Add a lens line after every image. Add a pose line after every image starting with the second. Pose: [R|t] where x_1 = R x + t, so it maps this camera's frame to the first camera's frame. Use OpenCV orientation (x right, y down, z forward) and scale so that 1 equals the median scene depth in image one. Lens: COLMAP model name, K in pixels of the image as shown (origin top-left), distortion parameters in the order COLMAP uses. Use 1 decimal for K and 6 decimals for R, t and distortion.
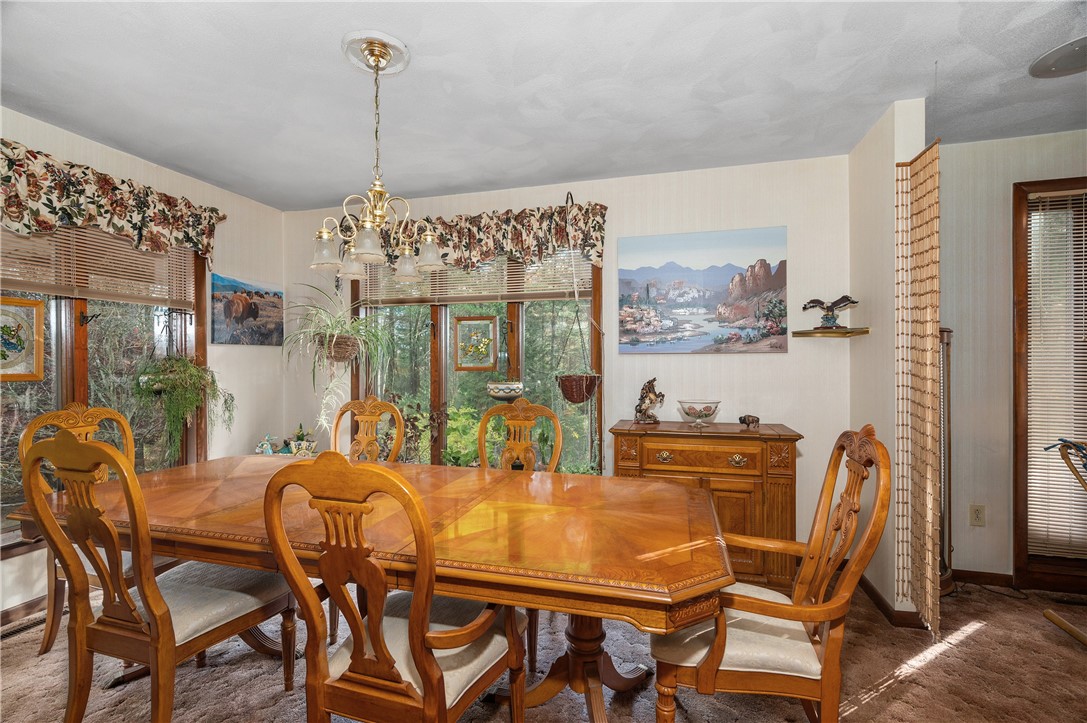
lens RADIAL K [[498.1, 0, 539.8], [0, 498.1, 365.9], [0, 0, 1]] dist [0.001407, 0.000280]
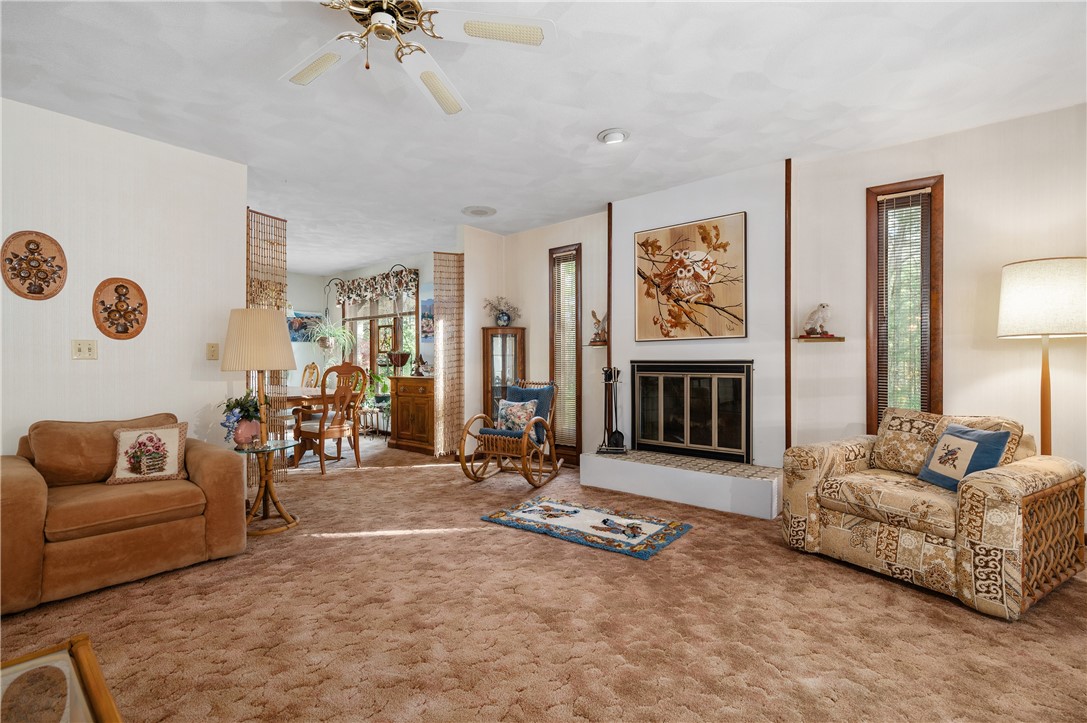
lens RADIAL K [[498.1, 0, 545.2], [0, 498.1, 362.8], [0, 0, 1]] dist [0.001407, 0.000280]
pose [[0.912056, 0.000850, -0.410065, 1.376839], [-0.000096, 0.999998, 0.001860, 0.049711], [0.410066, -0.001658, 0.912055, -0.588389]]
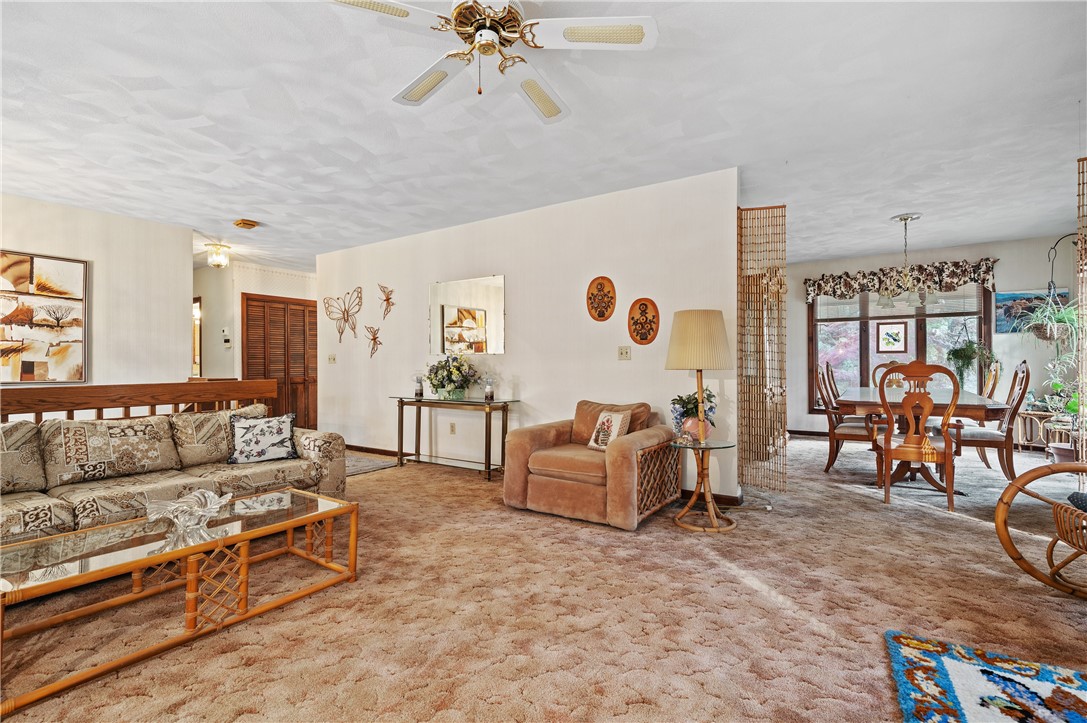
lens RADIAL K [[498.1, 0, 543.2], [0, 498.1, 365.0], [0, 0, 1]] dist [0.001407, 0.000280]
pose [[-0.300053, 0.004514, -0.953912, 1.502241], [0.006172, 0.999977, 0.002791, 0.052672], [0.953903, -0.005051, -0.300074, 0.008179]]
